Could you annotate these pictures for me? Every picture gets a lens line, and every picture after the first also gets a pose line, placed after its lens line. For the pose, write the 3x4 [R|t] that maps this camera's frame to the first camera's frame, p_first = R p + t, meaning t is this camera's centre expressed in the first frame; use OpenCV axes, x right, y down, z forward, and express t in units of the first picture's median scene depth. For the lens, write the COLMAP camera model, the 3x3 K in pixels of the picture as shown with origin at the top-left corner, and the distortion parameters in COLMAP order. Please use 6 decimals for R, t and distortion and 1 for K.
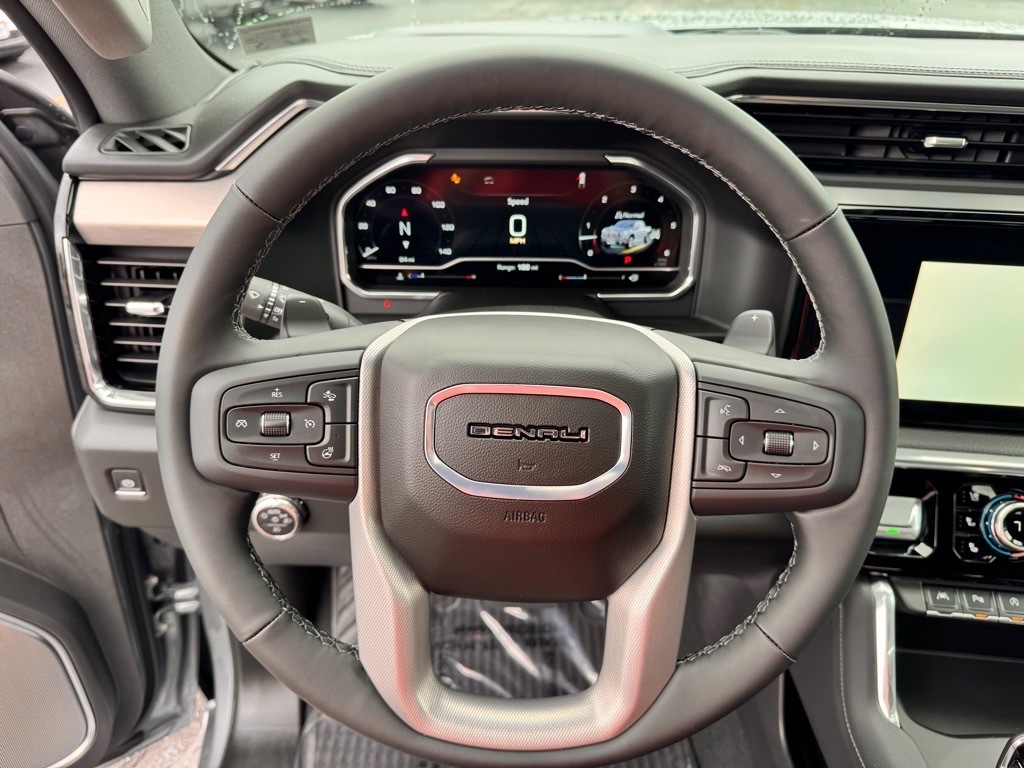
lens RADIAL K [[692.9, 0, 512.0], [0, 692.9, 384.0], [0, 0, 1]] dist [-0.001886, -0.007470]
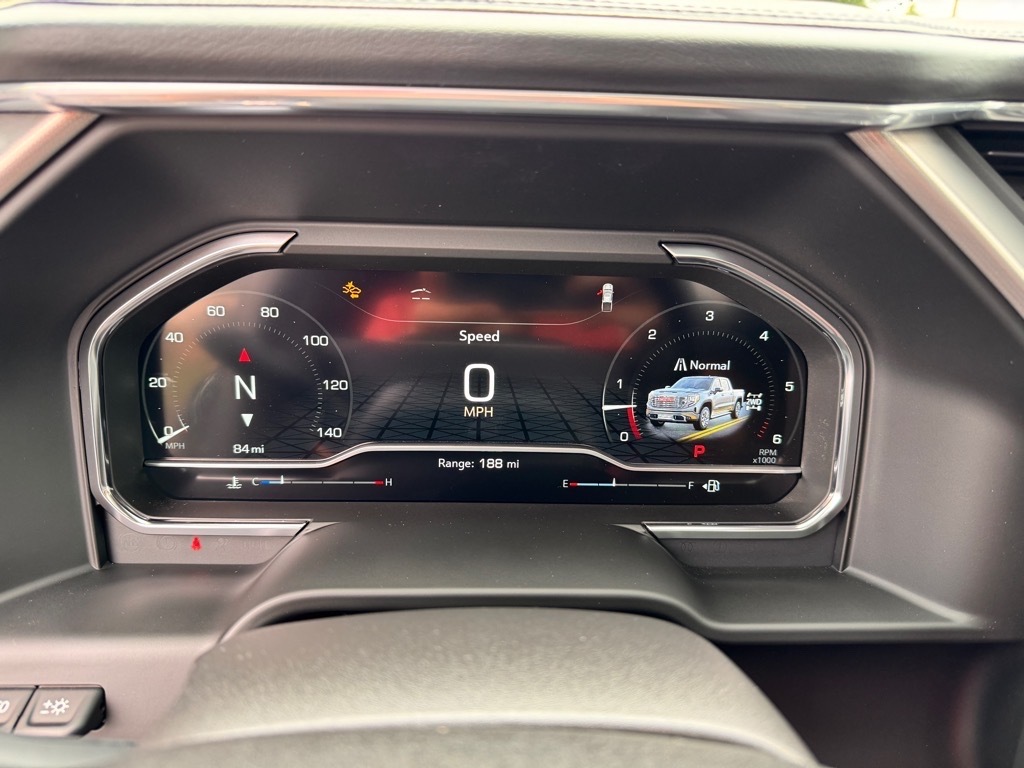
lens RADIAL K [[732.3, 0, 512.0], [0, 732.3, 384.0], [0, 0, 1]] dist [0.095054, -0.131673]
pose [[0.999157, 0.007680, 0.040318, 0.010903], [-0.000881, 0.986126, -0.165999, -0.139566], [-0.041034, 0.165824, 0.985301, 0.477745]]
